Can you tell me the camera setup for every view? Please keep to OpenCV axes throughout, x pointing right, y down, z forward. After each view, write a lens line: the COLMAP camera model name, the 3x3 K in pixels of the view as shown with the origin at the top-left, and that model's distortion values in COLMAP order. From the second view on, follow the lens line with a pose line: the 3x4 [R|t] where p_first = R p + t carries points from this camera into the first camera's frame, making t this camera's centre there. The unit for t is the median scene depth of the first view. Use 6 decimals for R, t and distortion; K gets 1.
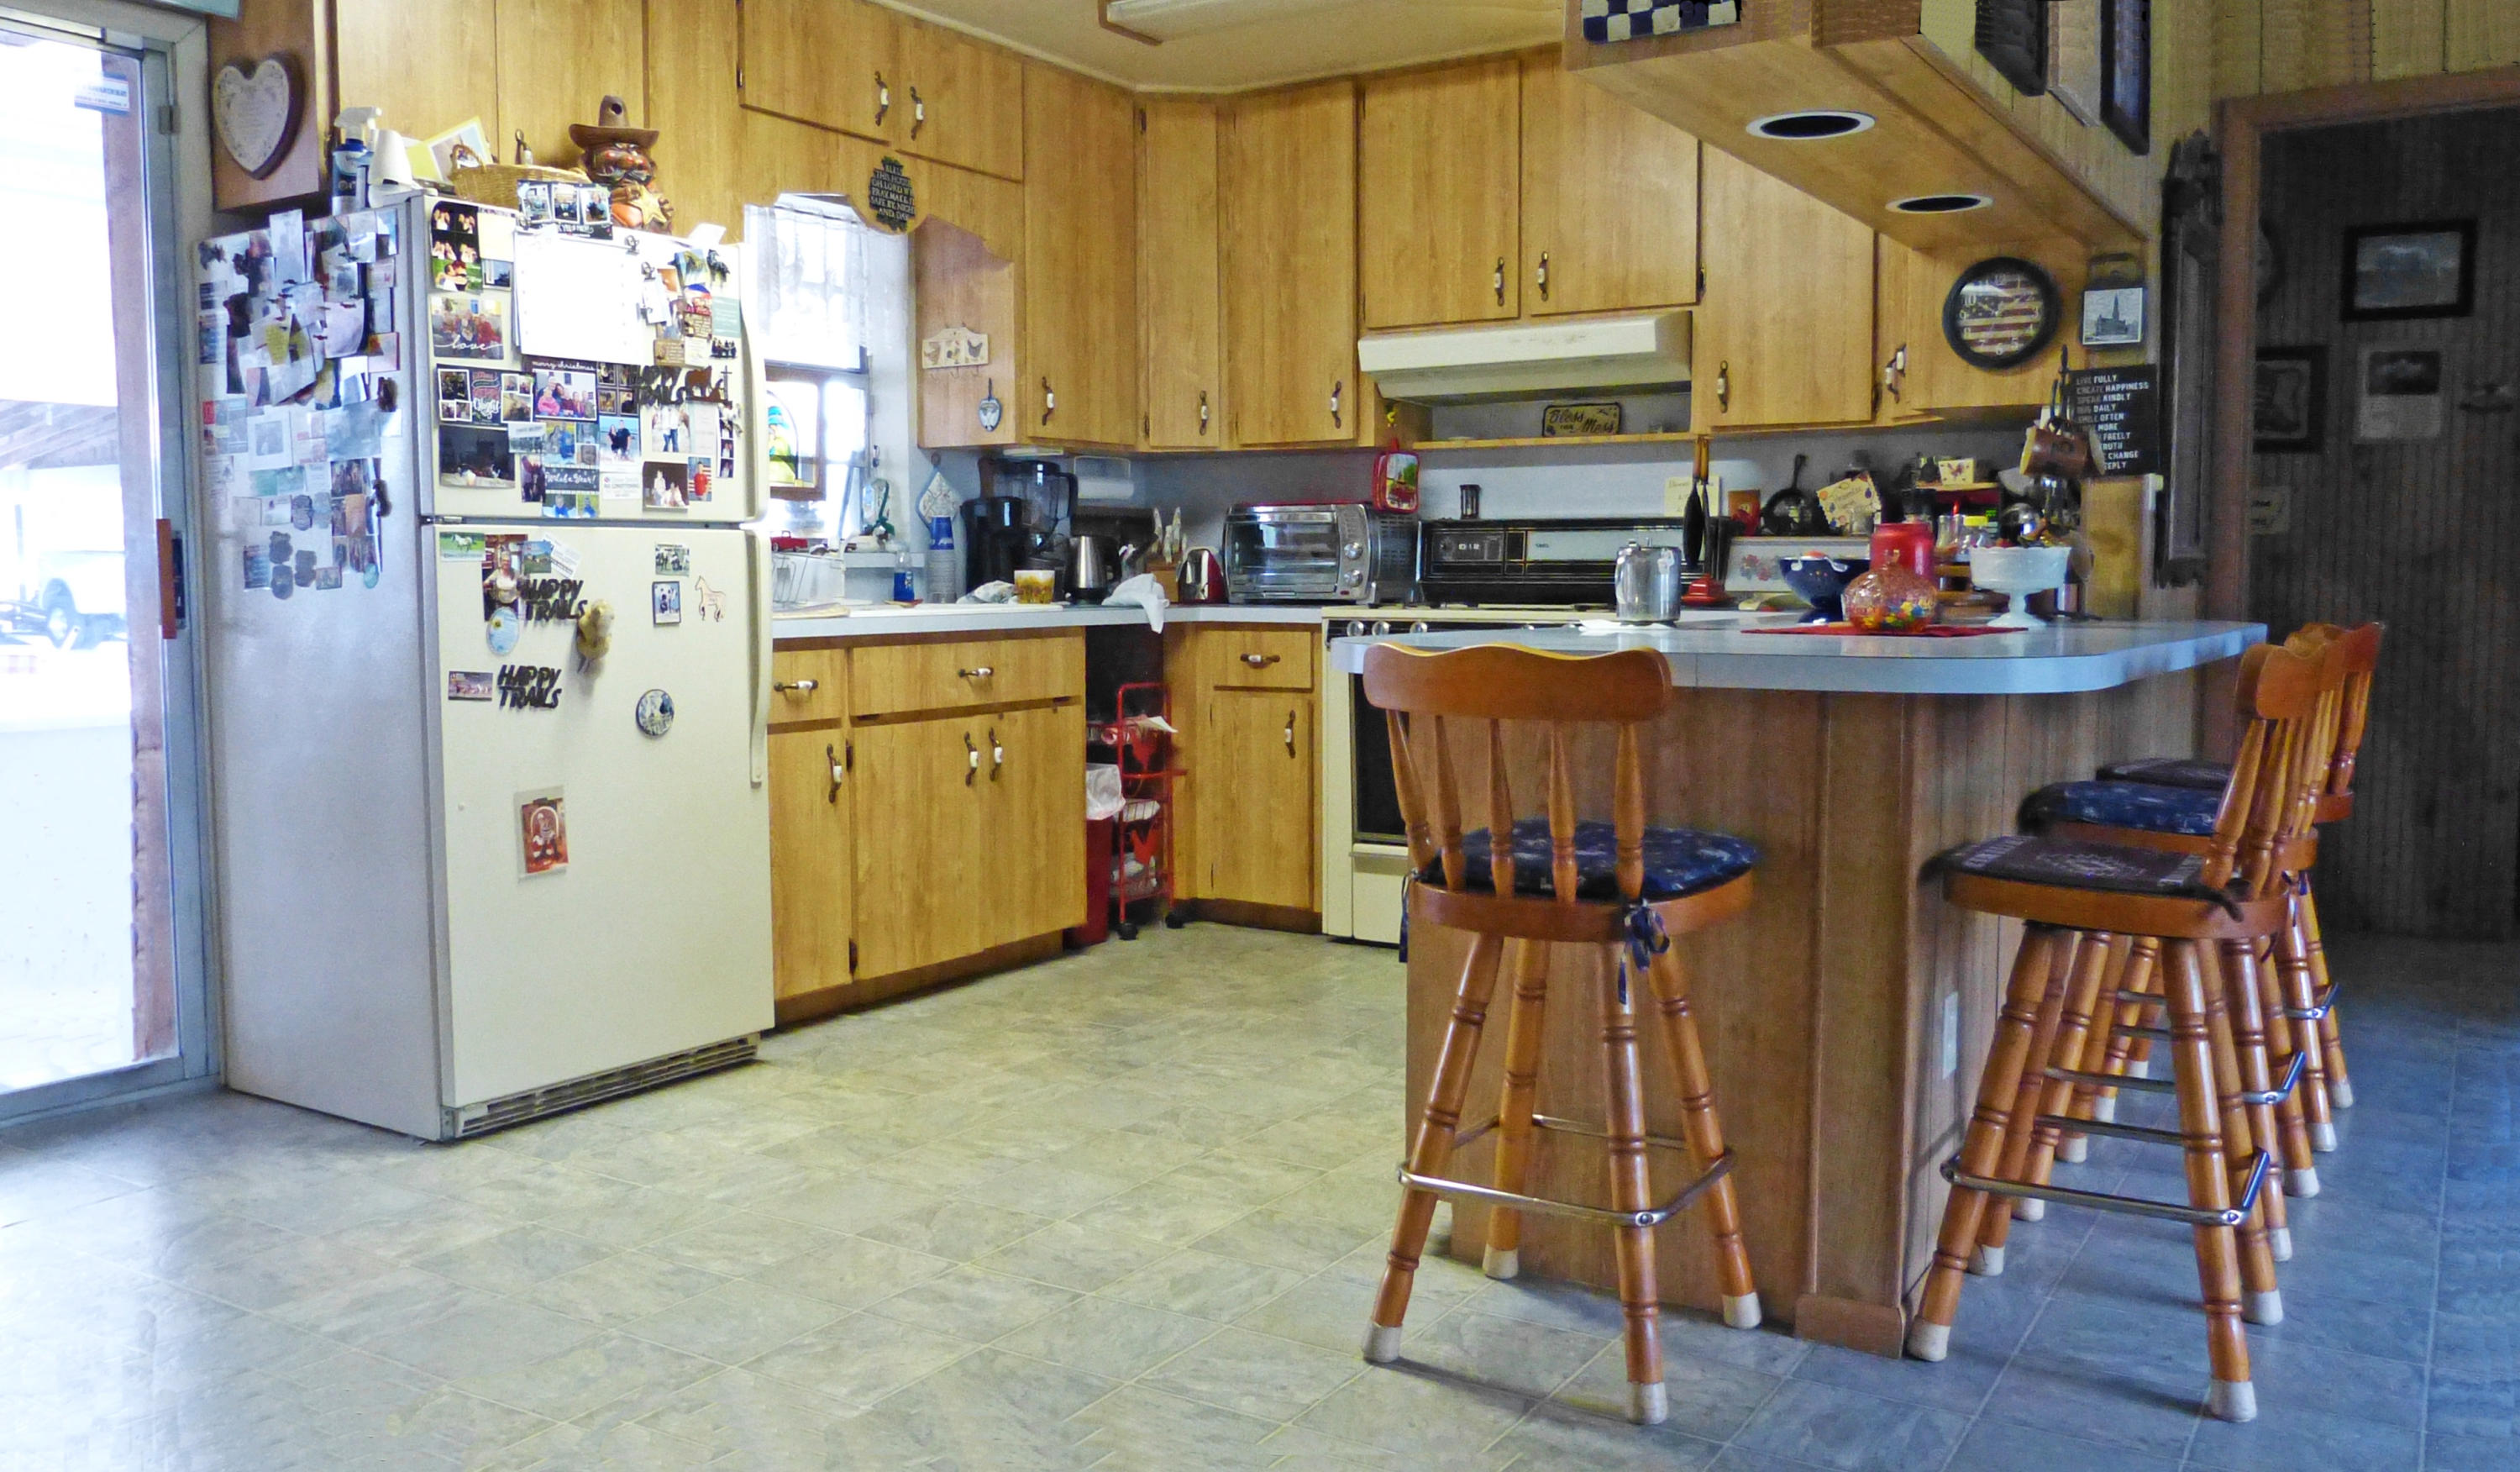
lens RADIAL K [[1978.0, 0, 1257.0], [0, 1978.0, 731.5], [0, 0, 1]] dist [-0.012519, 0.001533]
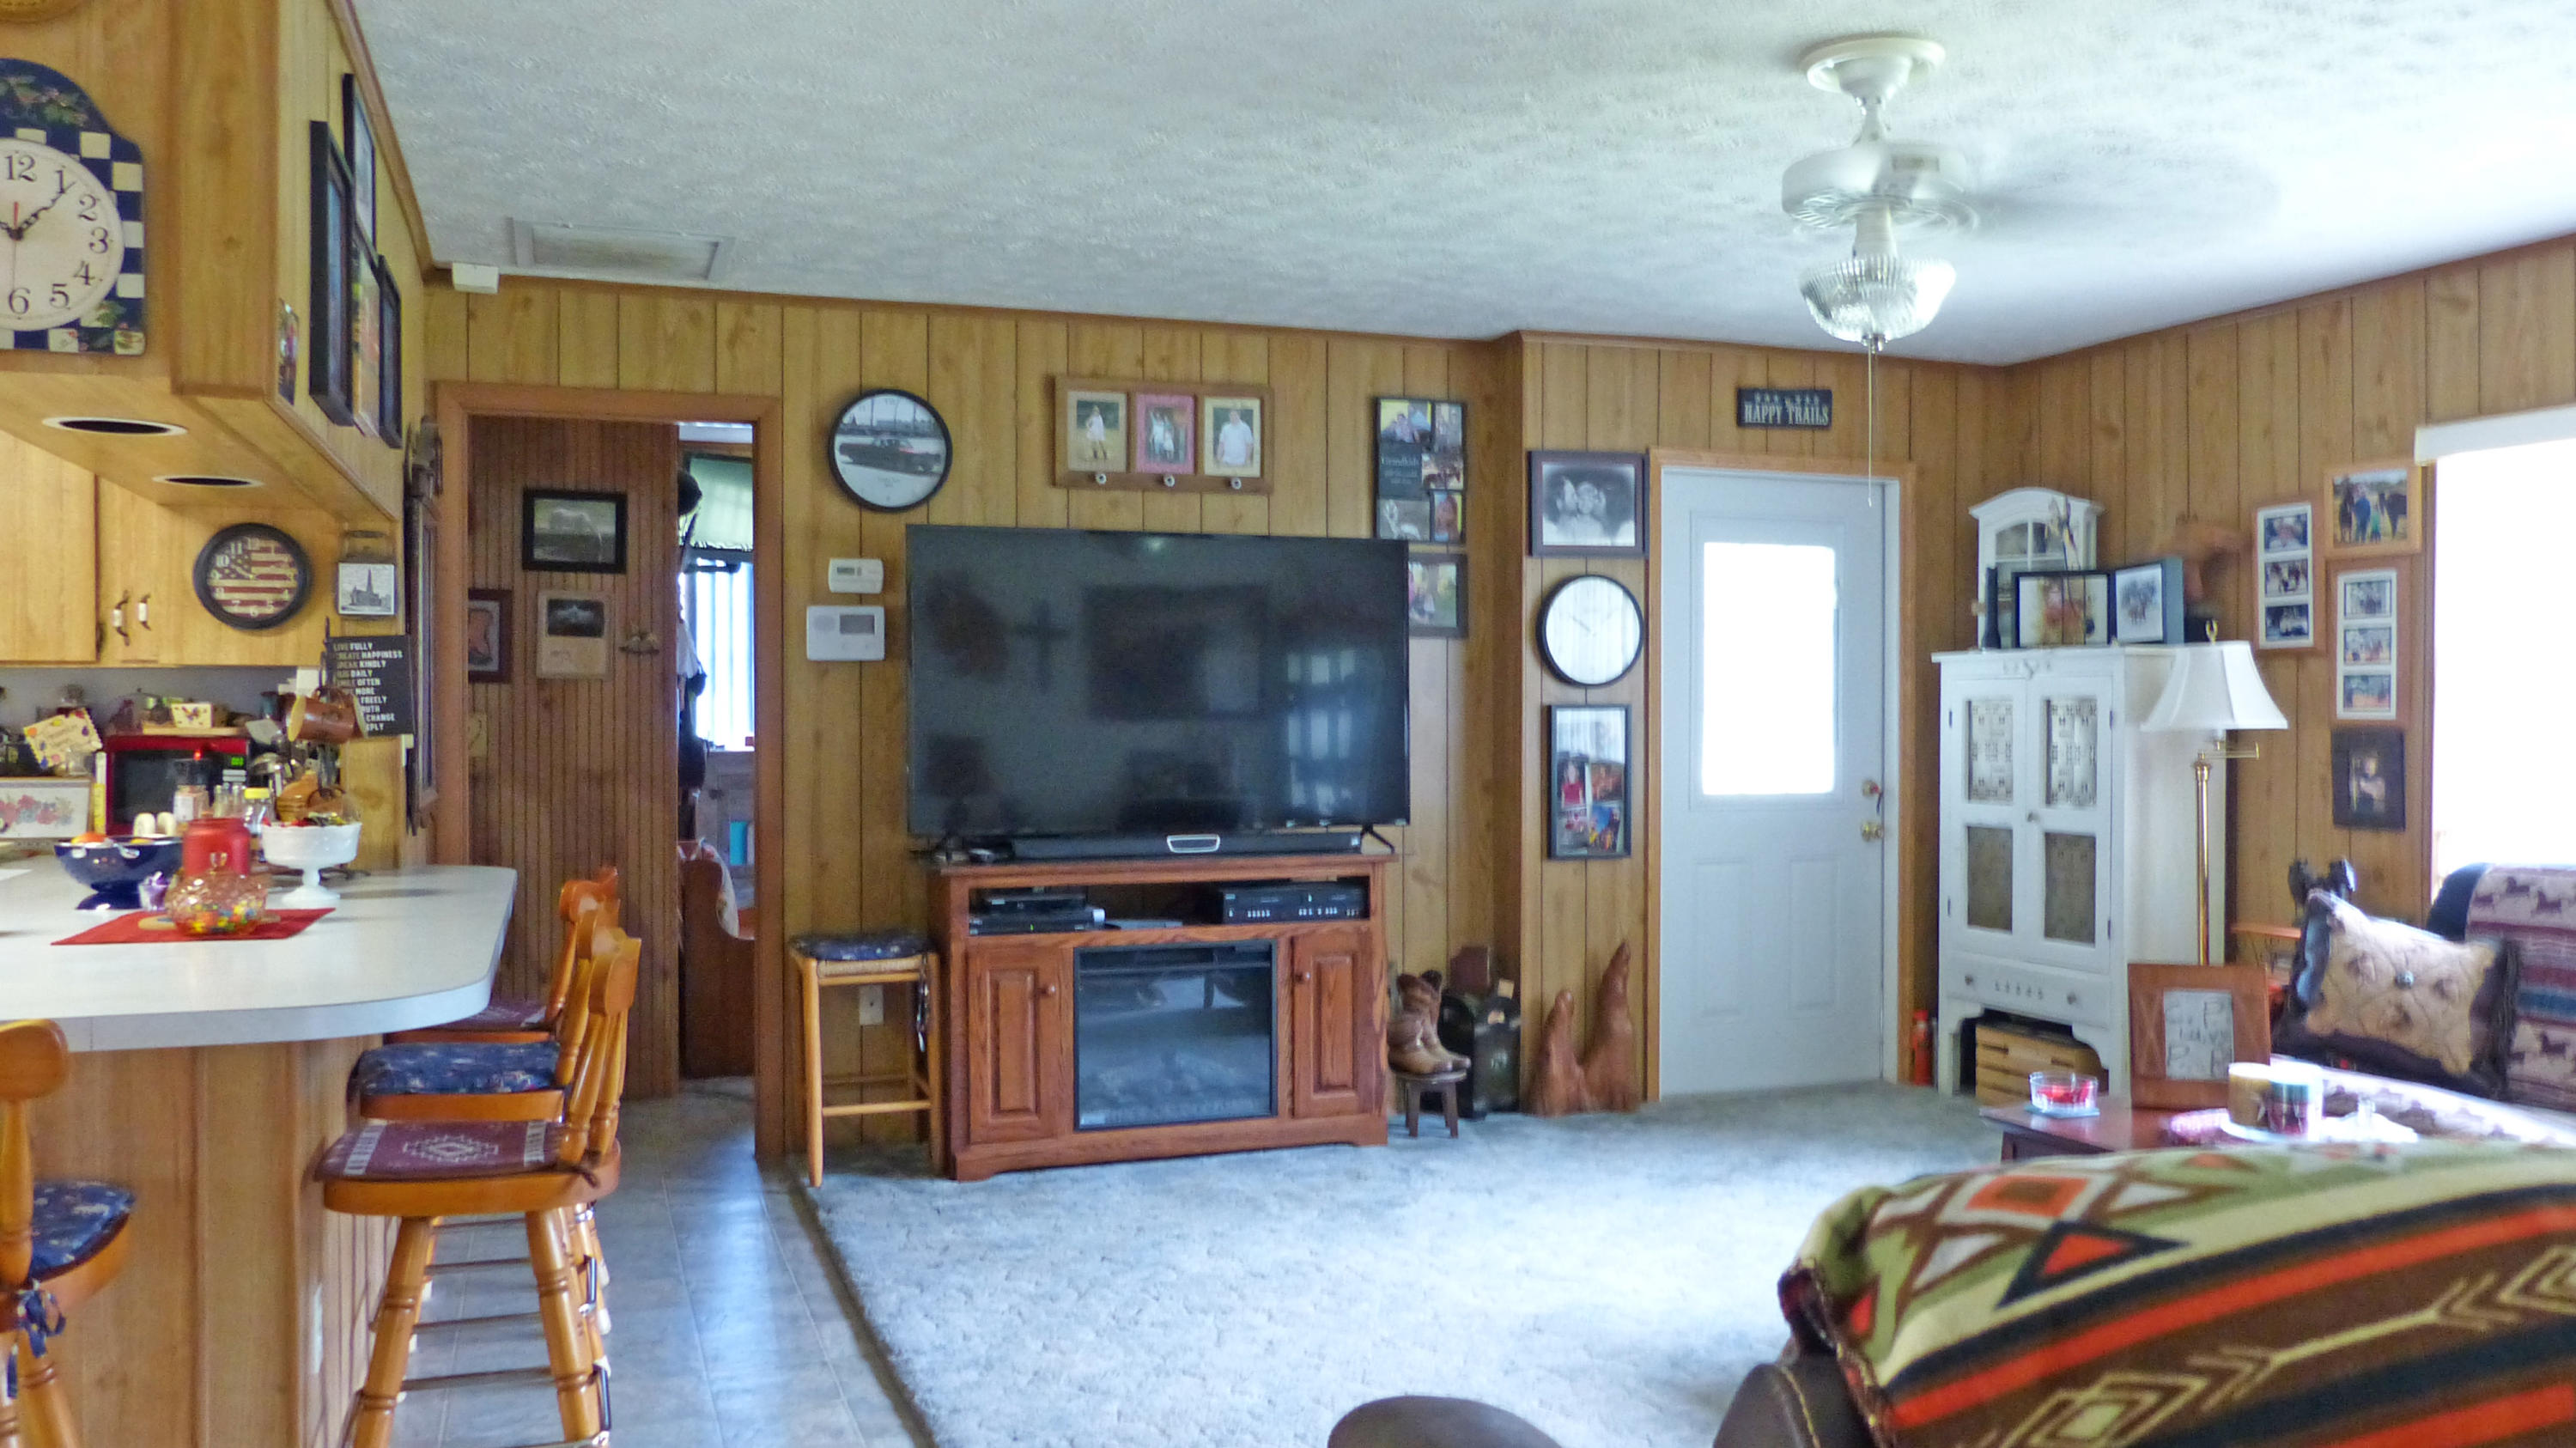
lens RADIAL K [[1980.8, 0, 1288.7], [0, 1980.8, 714.1], [0, 0, 1]] dist [-0.006818, -0.001348]
pose [[0.599814, -0.005346, 0.800122, -0.124140], [0.056180, 0.997791, -0.035449, -0.074273], [-0.798165, 0.066214, 0.598789, -0.040620]]
